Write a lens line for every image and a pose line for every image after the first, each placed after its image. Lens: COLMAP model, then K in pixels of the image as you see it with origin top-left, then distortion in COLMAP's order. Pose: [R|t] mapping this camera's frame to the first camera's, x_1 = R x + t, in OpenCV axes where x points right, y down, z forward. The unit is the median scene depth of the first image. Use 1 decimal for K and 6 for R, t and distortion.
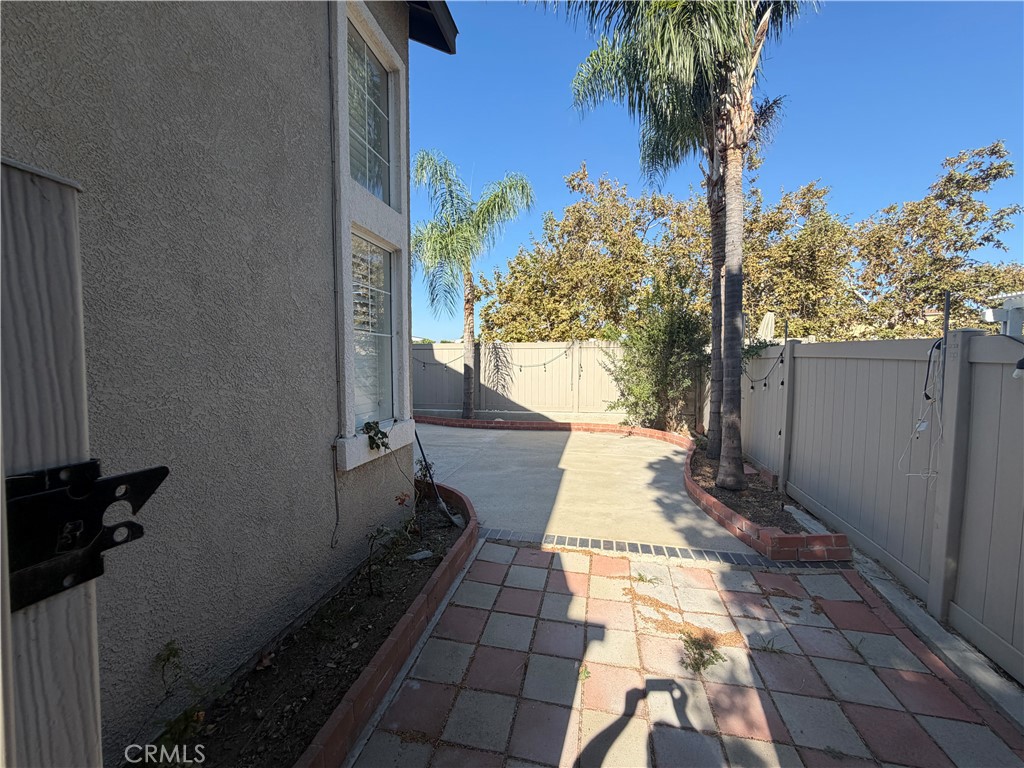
lens RADIAL K [[407.6, 0, 510.5], [0, 407.6, 386.3], [0, 0, 1]] dist [0.002969, -0.001457]
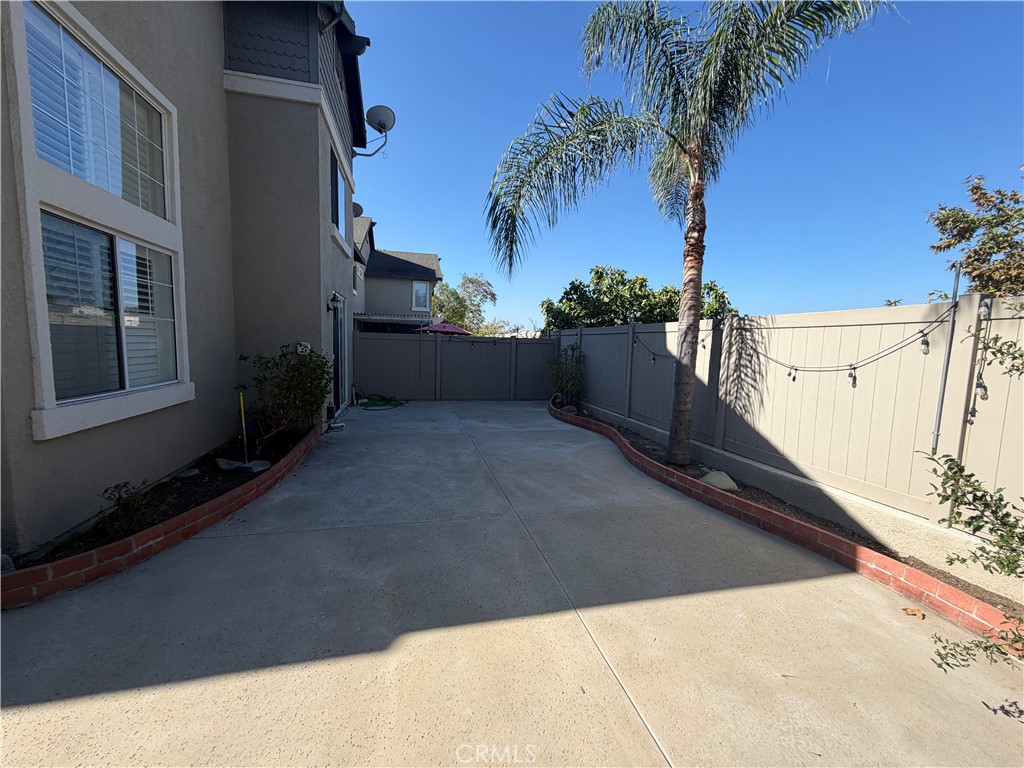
lens RADIAL K [[407.6, 0, 509.8], [0, 407.6, 383.3], [0, 0, 1]] dist [0.002969, -0.001457]
pose [[0.441449, 0.092221, -0.892535, 0.283206], [-0.080660, 0.994756, 0.062889, -0.036970], [0.893654, 0.044229, 0.446572, 0.538255]]
